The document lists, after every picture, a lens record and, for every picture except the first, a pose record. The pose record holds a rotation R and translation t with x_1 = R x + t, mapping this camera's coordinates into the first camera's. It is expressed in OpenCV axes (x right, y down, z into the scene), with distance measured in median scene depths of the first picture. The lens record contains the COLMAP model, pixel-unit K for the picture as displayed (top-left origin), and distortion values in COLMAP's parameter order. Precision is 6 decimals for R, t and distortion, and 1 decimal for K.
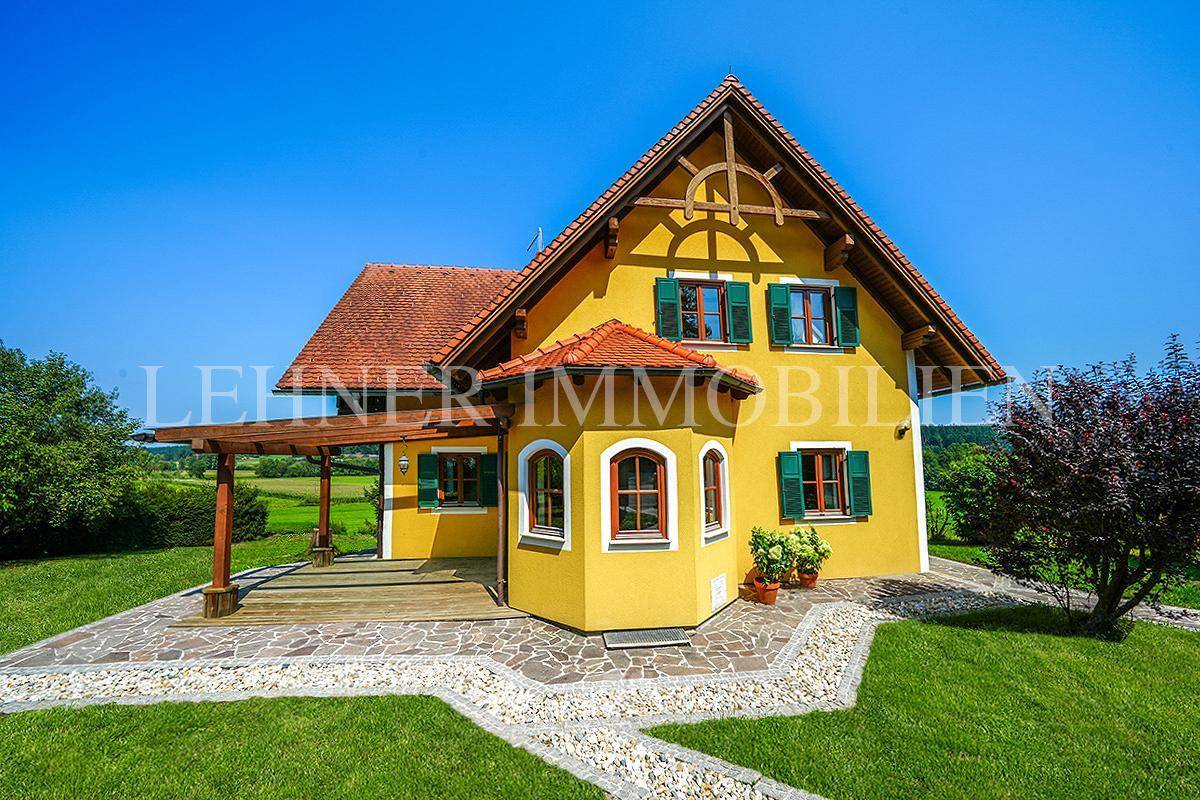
lens RADIAL K [[444.1, 0, 627.9], [0, 444.1, 416.5], [0, 0, 1]] dist [-0.021023, 0.000048]
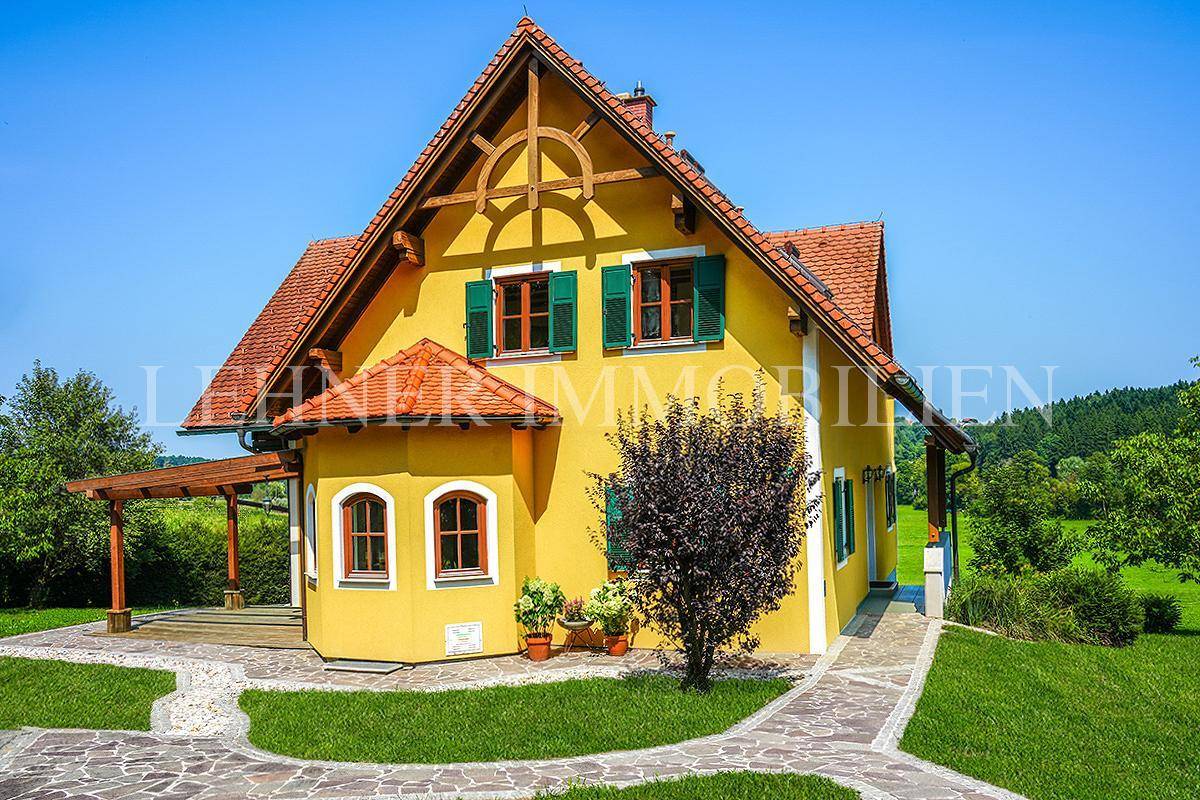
lens RADIAL K [[1008.3, 0, 601.0], [0, 1008.3, 458.5], [0, 0, 1]] dist [-0.039948, -0.000600]
pose [[0.877093, -0.024580, -0.479692, 1.164240], [0.066514, 0.995283, 0.070617, -0.098031], [0.475693, -0.093843, 0.874591, -0.561907]]
